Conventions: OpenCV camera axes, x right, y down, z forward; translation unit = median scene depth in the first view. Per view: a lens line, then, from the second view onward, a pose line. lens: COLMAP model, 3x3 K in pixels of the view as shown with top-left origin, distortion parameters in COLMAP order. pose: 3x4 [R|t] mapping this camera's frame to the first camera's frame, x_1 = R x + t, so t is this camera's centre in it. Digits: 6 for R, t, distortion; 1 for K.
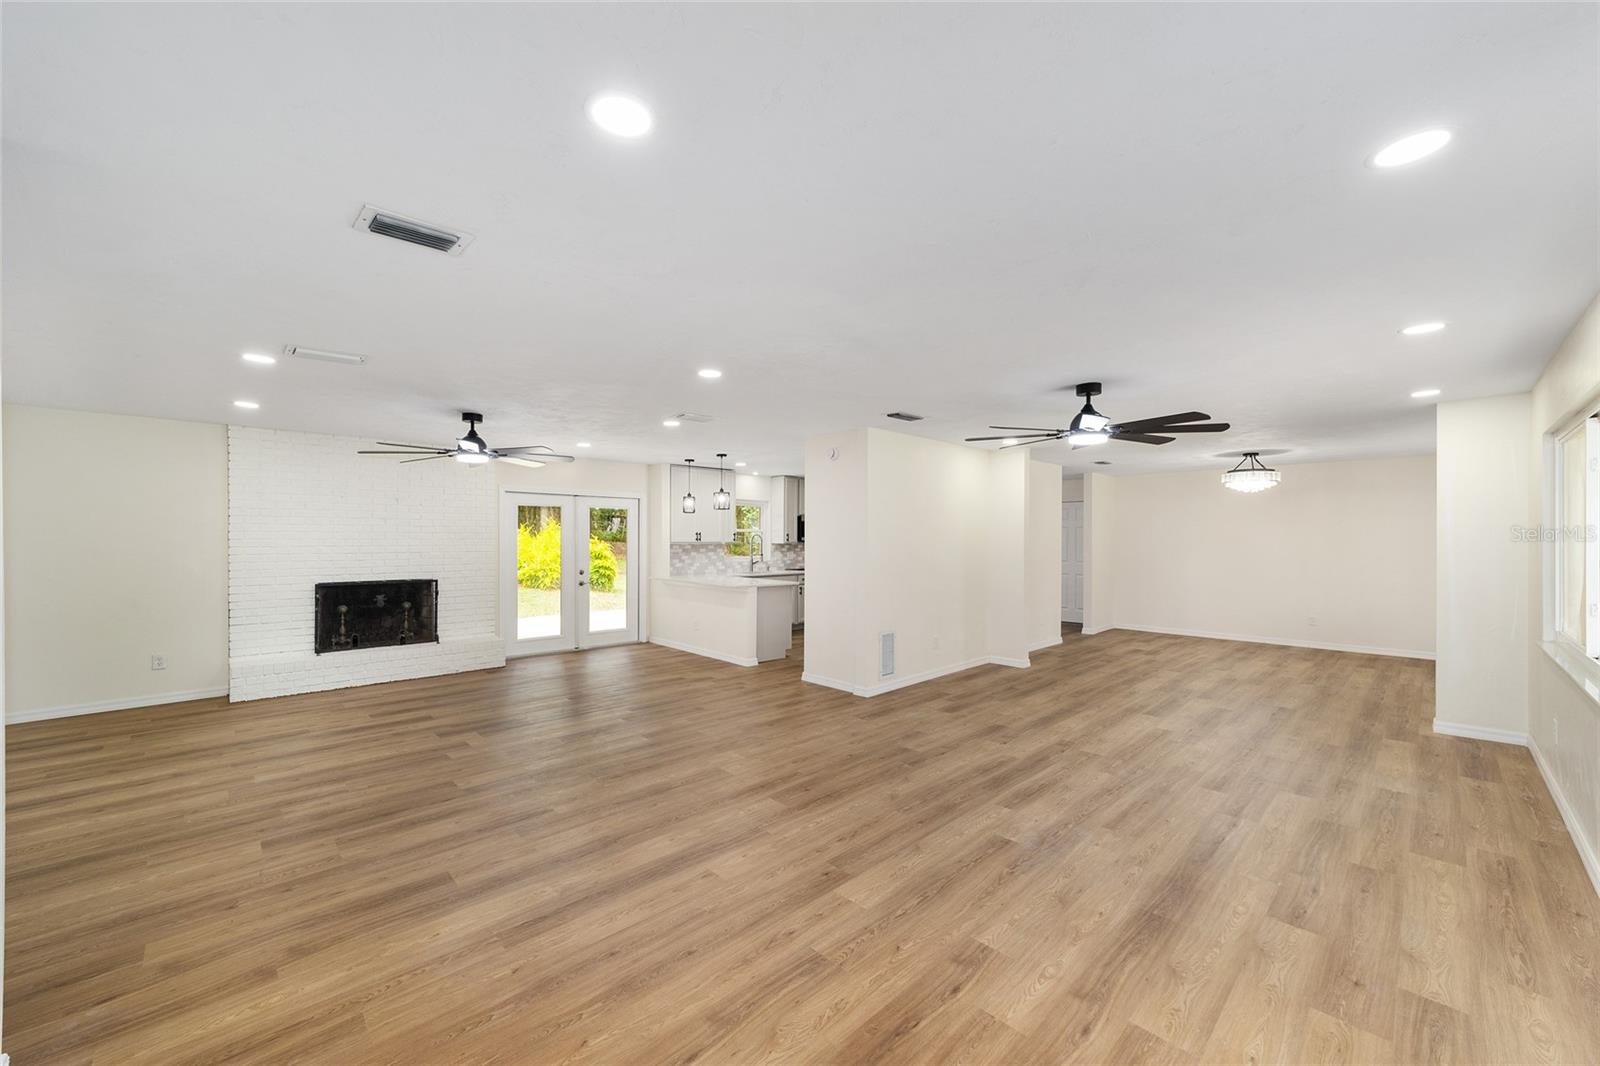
lens RADIAL K [[617.6, 0, 796.0], [0, 617.6, 541.9], [0, 0, 1]] dist [-0.001310, 0.000735]
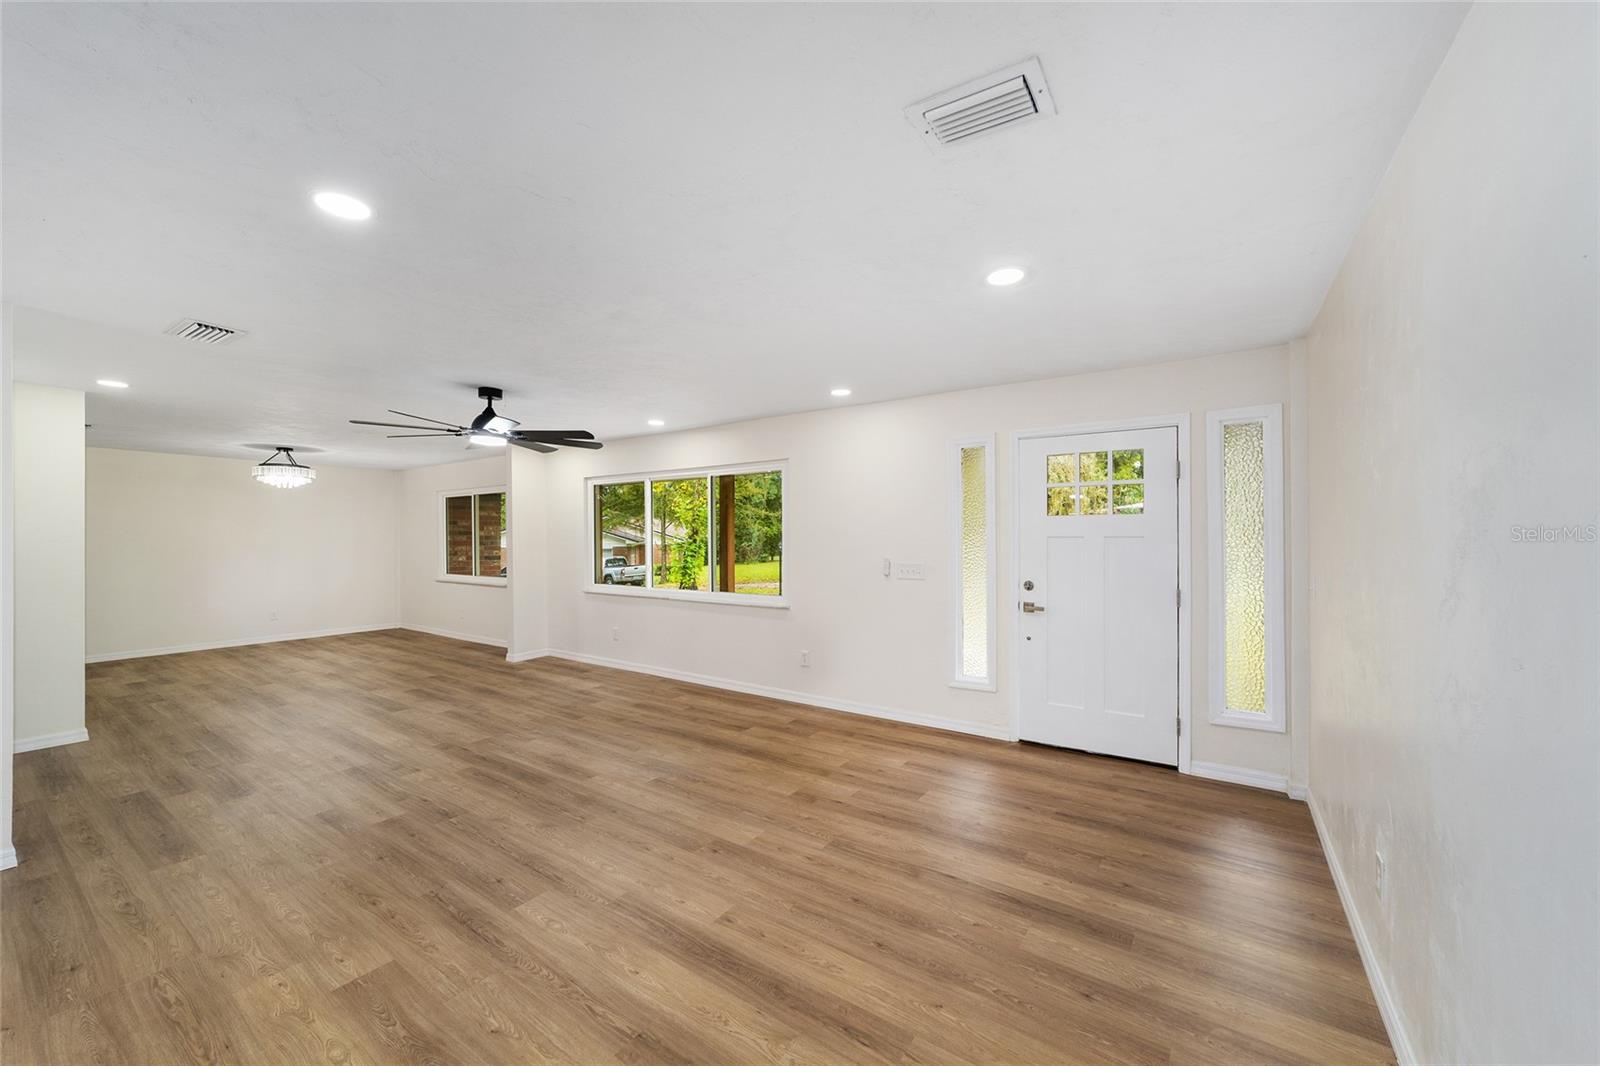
lens RADIAL K [[617.6, 0, 790.9], [0, 617.6, 532.6], [0, 0, 1]] dist [-0.001310, 0.000735]
pose [[-0.194768, 0.004803, 0.980837, -0.780221], [0.004964, 0.999980, -0.003911, -0.002132], [-0.980837, 0.004107, -0.194788, 0.826125]]
